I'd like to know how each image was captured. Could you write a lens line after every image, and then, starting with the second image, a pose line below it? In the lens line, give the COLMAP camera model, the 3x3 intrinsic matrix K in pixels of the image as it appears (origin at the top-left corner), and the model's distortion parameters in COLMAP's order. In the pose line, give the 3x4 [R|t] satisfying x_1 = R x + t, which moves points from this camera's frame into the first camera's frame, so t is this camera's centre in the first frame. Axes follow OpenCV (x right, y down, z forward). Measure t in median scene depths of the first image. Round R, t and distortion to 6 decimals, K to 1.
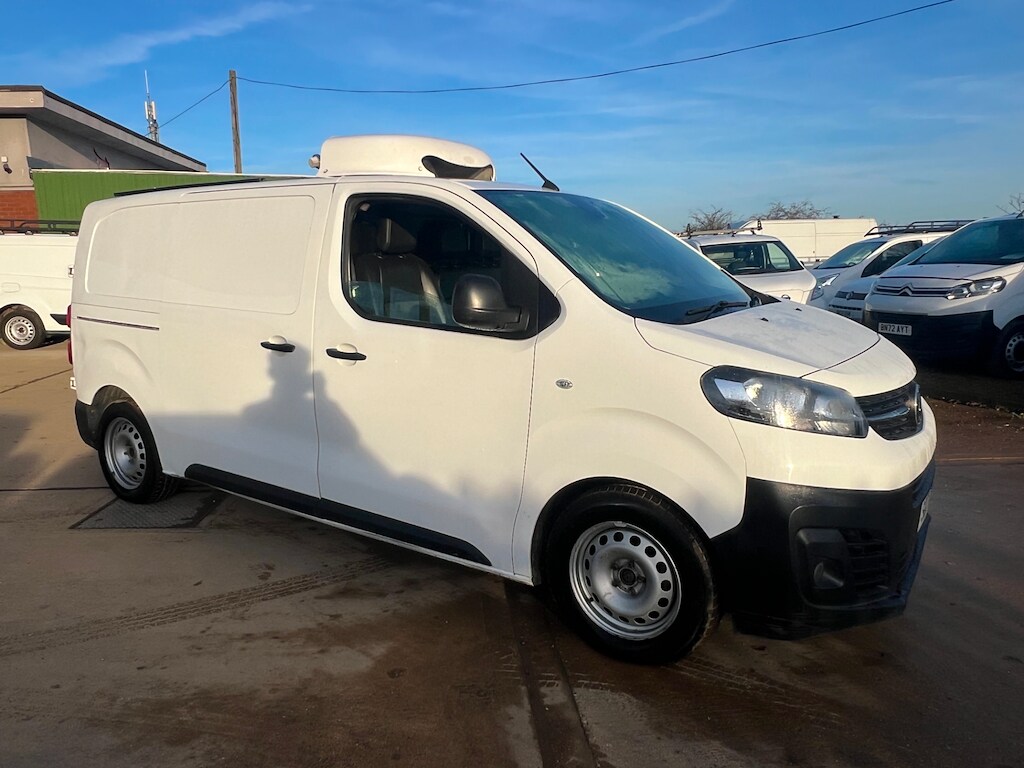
lens RADIAL K [[758.1, 0, 509.8], [0, 758.1, 385.8], [0, 0, 1]] dist [0.002043, -0.001062]
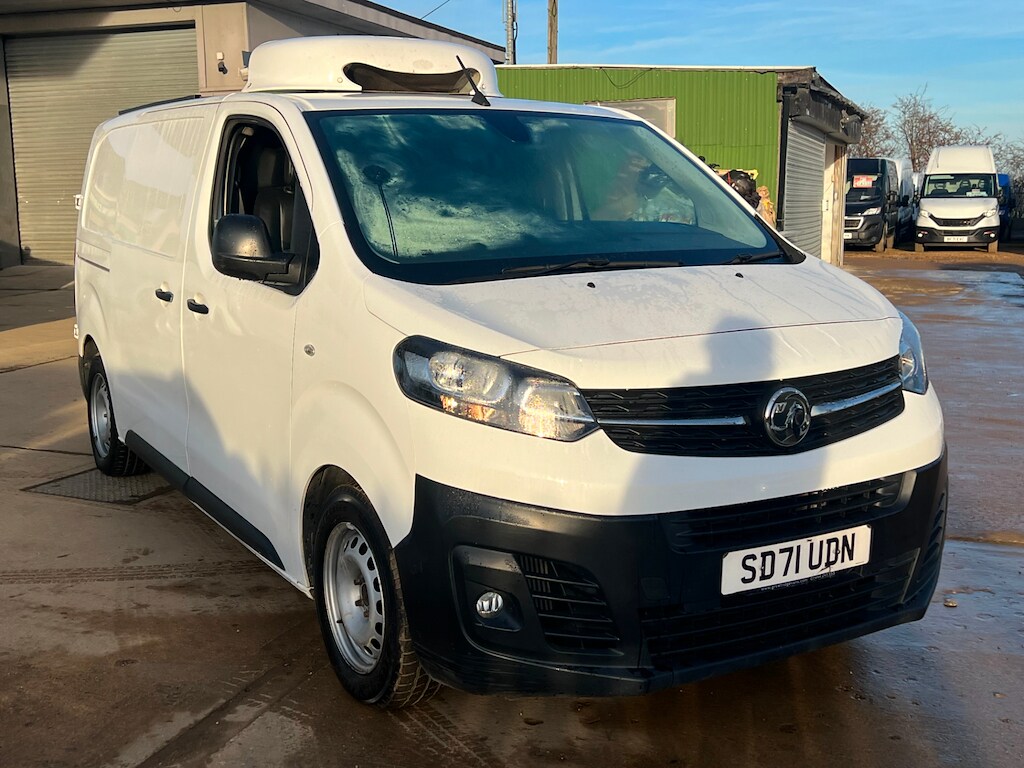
lens RADIAL K [[1237.0, 0, 507.9], [0, 1237.0, 389.3], [0, 0, 1]] dist [0.042437, 0.000000]
pose [[0.901311, 0.079996, -0.425722, 0.717238], [-0.081295, 0.996575, 0.015151, 0.002390], [0.425476, 0.020954, 0.904727, -0.109152]]
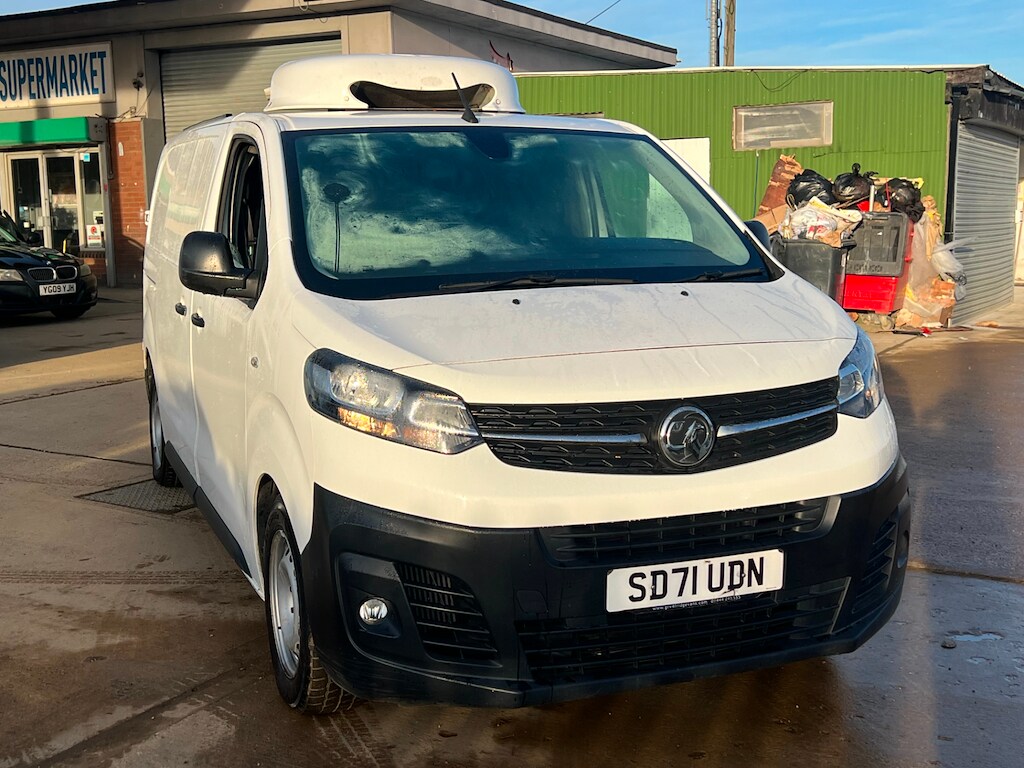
lens RADIAL K [[1336.3, 0, 505.4], [0, 1336.3, 381.9], [0, 0, 1]] dist [0.042099, 0.000000]
pose [[0.820874, 0.084686, -0.564795, 0.982989], [-0.098905, 0.995082, 0.005455, -0.013407], [0.562479, 0.051383, 0.825213, -0.073363]]
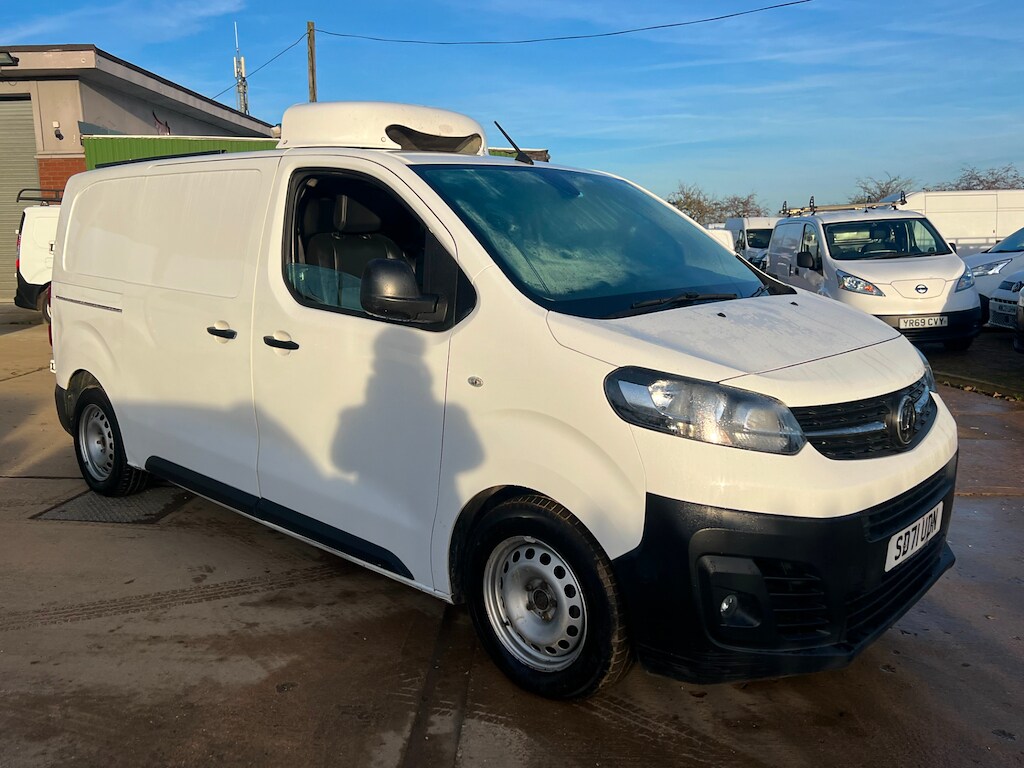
lens RADIAL K [[886.7, 0, 512.1], [0, 886.7, 388.6], [0, 0, 1]] dist [0.055535, -0.049882]
pose [[0.989040, 0.033584, -0.143780, 0.227607], [-0.033067, 0.999435, 0.005985, -0.001289], [0.143900, -0.001165, 0.989592, -0.034113]]
